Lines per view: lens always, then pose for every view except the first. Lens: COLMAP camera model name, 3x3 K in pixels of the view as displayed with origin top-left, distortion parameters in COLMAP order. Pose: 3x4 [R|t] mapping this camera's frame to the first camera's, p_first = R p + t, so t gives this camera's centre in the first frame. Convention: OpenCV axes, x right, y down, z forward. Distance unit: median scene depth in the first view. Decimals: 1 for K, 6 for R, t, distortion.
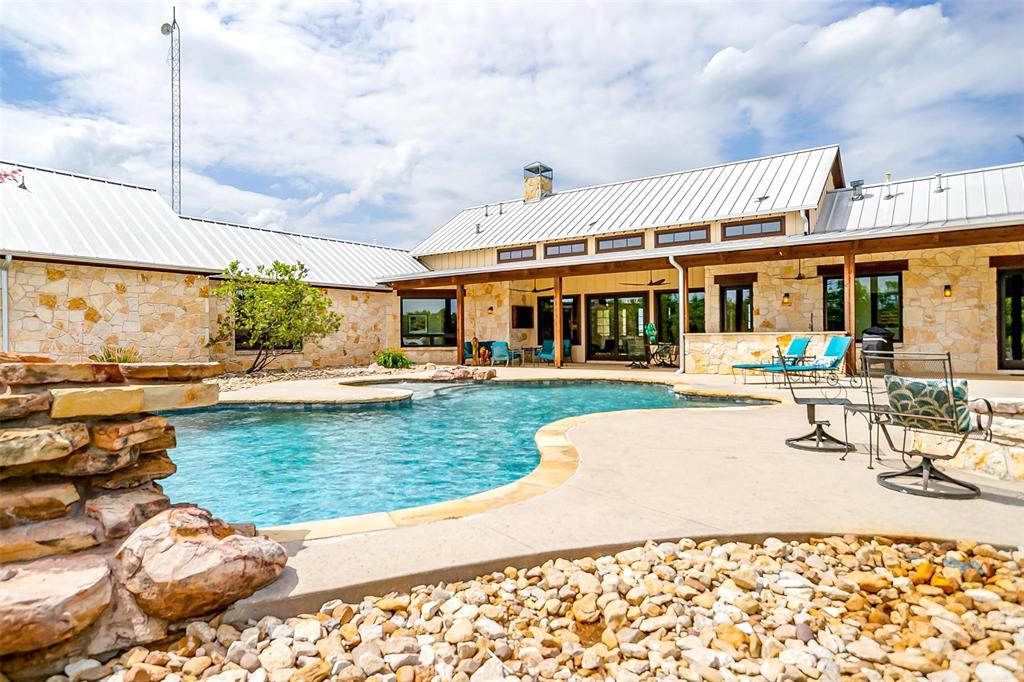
lens RADIAL K [[602.9, 0, 518.6], [0, 602.9, 340.5], [0, 0, 1]] dist [-0.005991, 0.014578]
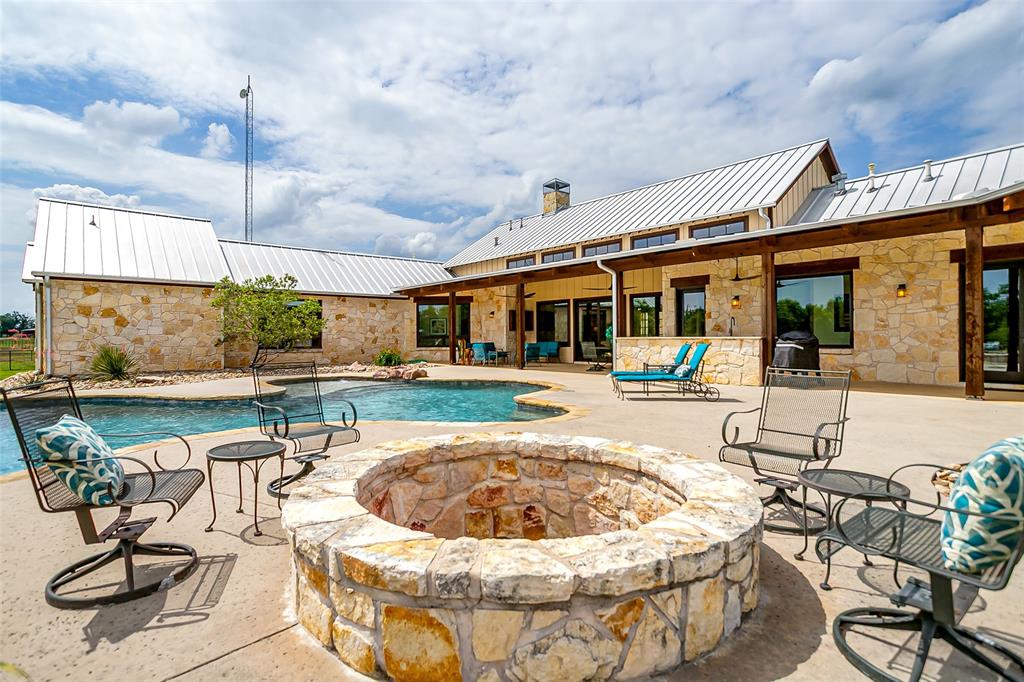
lens RADIAL K [[518.6, 0, 510.9], [0, 518.6, 342.0], [0, 0, 1]] dist [-0.018945, 0.008732]
pose [[0.972562, 0.006161, -0.232563, 0.205682], [-0.004951, 0.999971, 0.005785, -0.005395], [0.232592, -0.004475, 0.972564, 0.081778]]
